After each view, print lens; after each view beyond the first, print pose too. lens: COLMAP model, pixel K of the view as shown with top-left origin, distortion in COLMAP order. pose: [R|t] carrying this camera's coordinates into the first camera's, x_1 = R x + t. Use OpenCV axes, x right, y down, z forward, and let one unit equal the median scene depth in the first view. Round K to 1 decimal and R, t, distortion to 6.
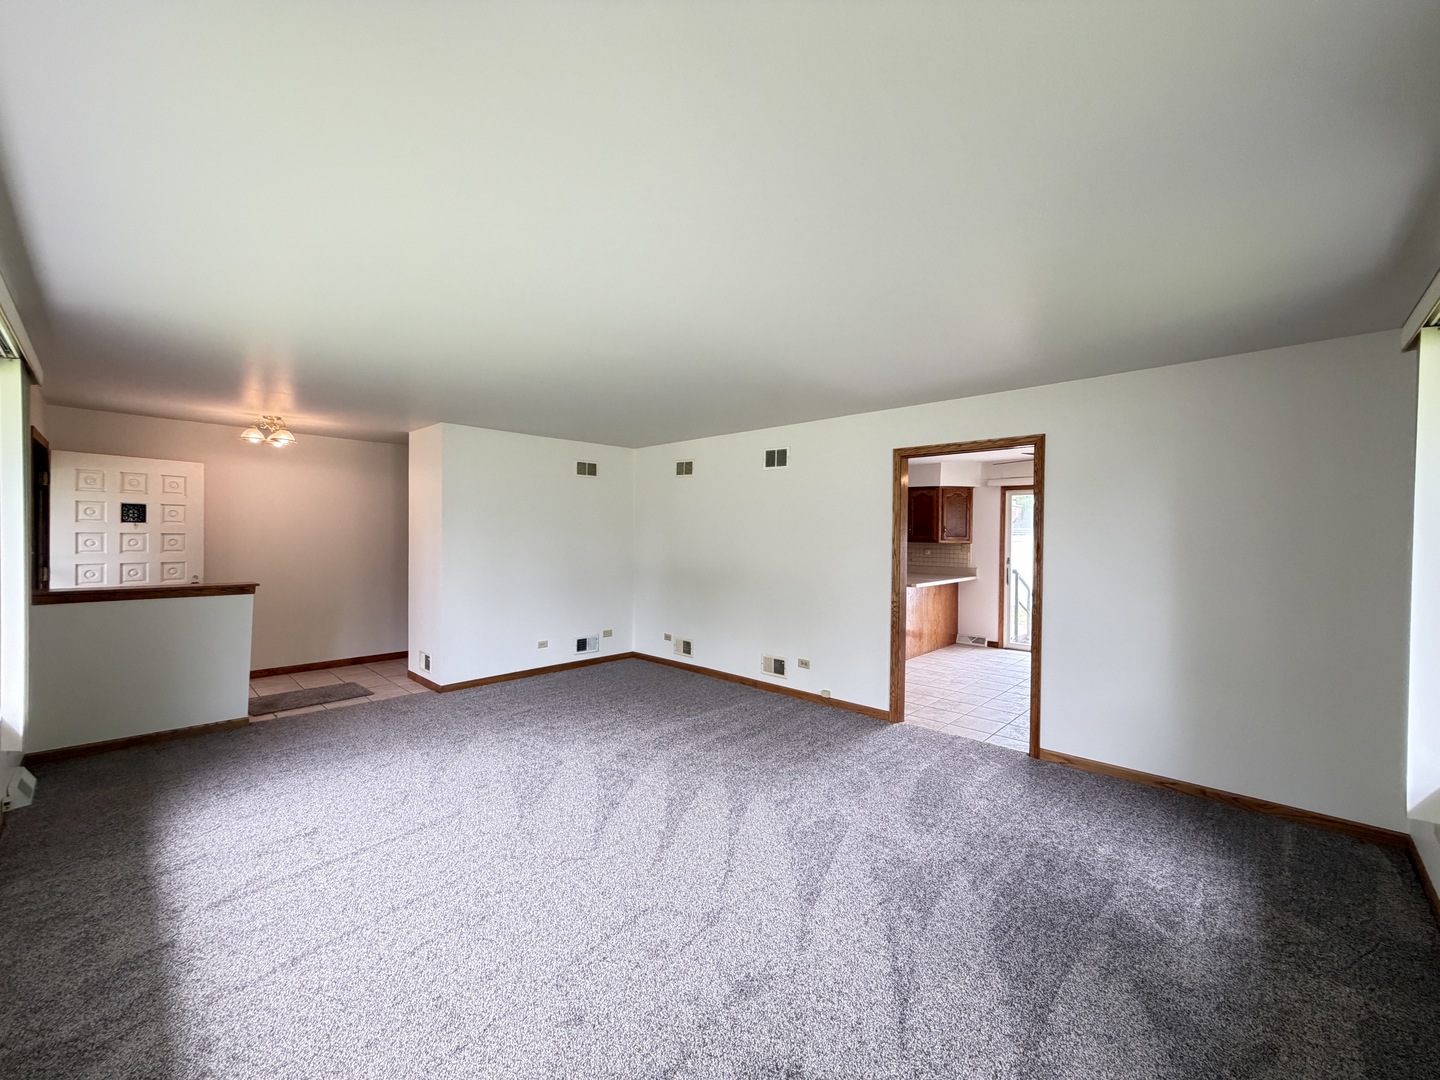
lens RADIAL K [[581.8, 0, 720.0], [0, 581.8, 540.0], [0, 0, 1]] dist [-0.010362, 0.000255]
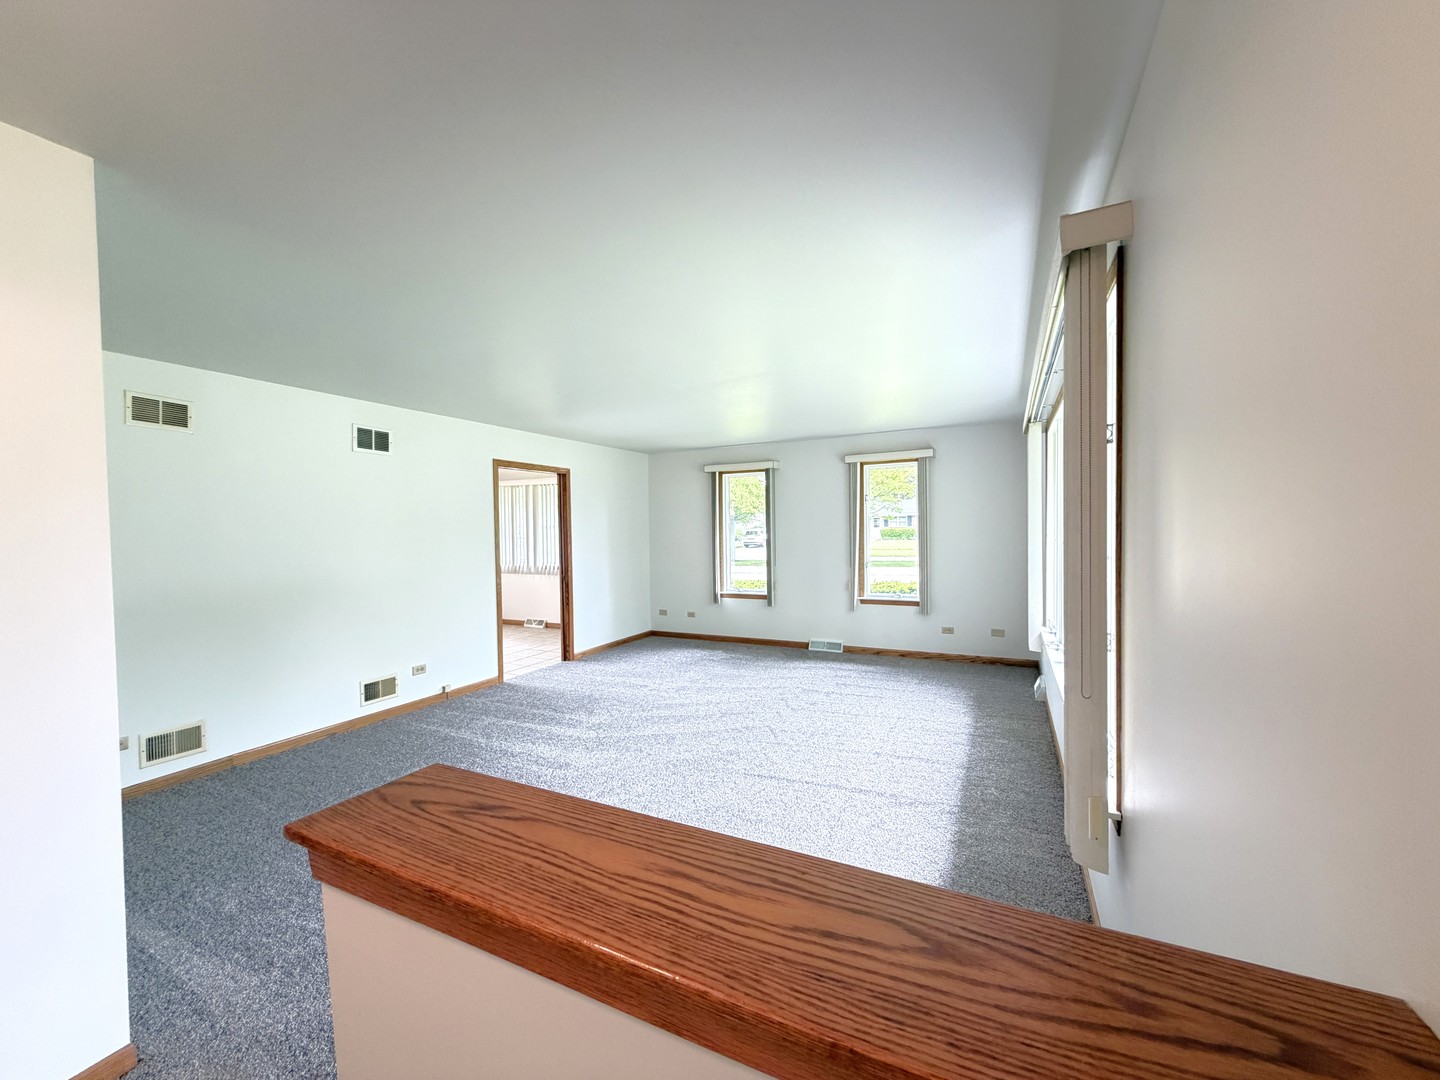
lens RADIAL K [[573.8, 0, 715.8], [0, 573.8, 540.9], [0, 0, 1]] dist [-0.000087, 0.000203]
pose [[-0.286098, -0.024387, 0.957890, -0.913595], [0.026677, 0.999086, 0.033403, -0.011811], [-0.957829, 0.035110, -0.285186, 0.844843]]
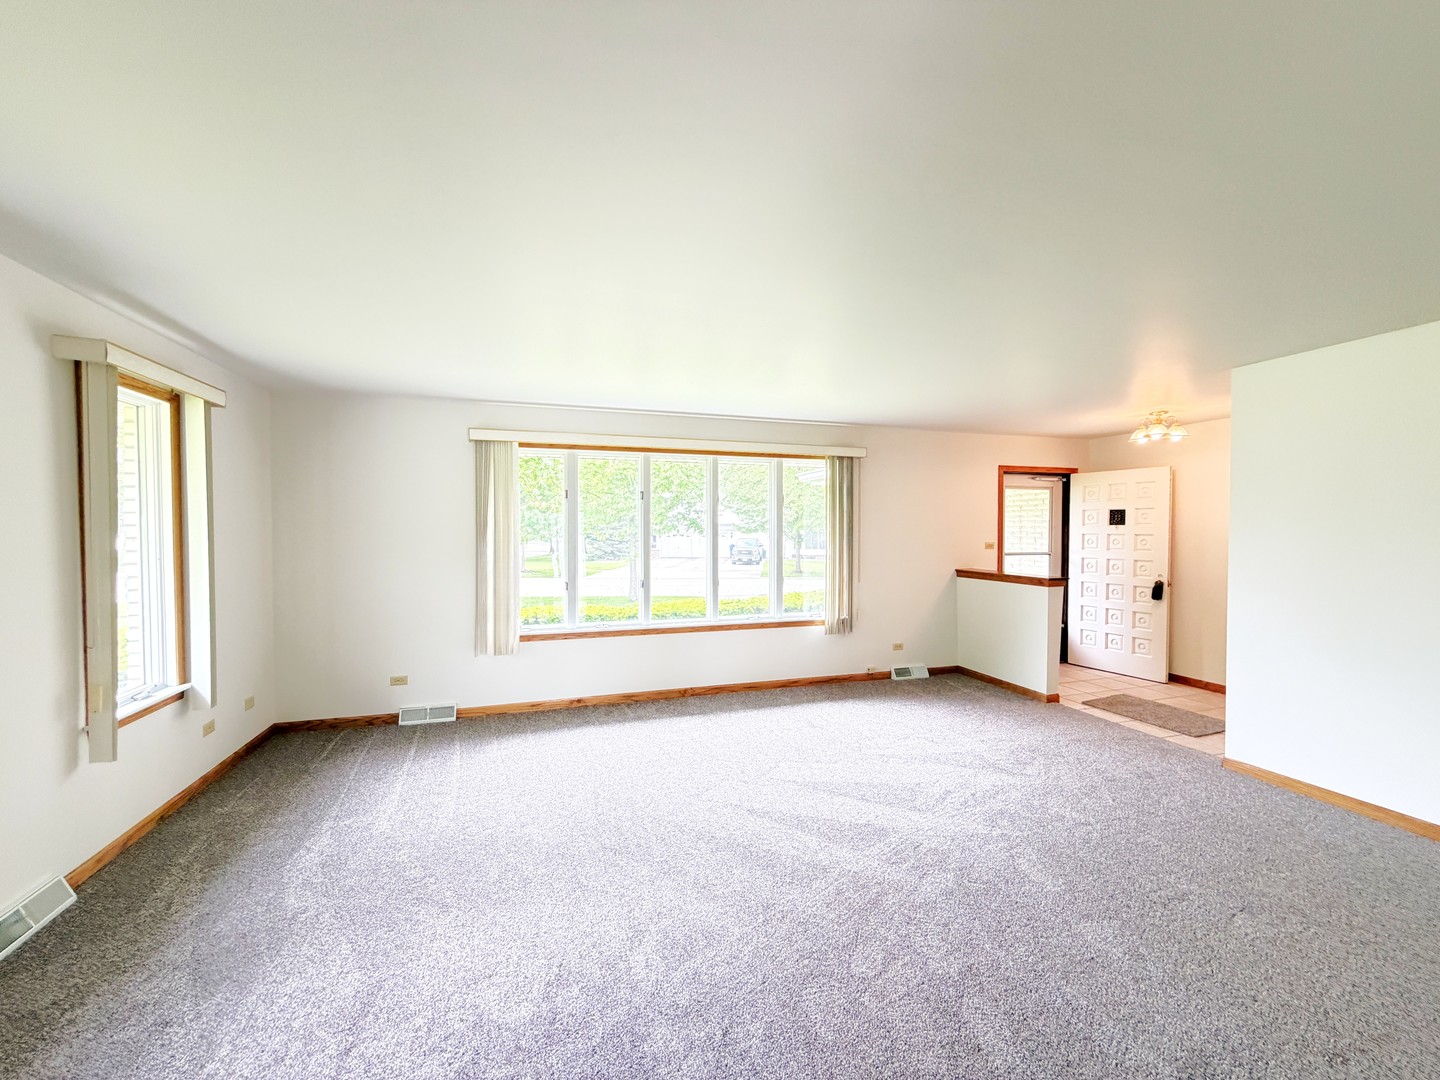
lens RADIAL K [[581.8, 0, 720.0], [0, 581.8, 540.0], [0, 0, 1]] dist [-0.010362, 0.000255]
pose [[-0.481859, 0.007020, -0.876221, 0.435069], [-0.017088, 0.999702, 0.017407, -0.006443], [0.876082, 0.023360, -0.481596, 0.865499]]
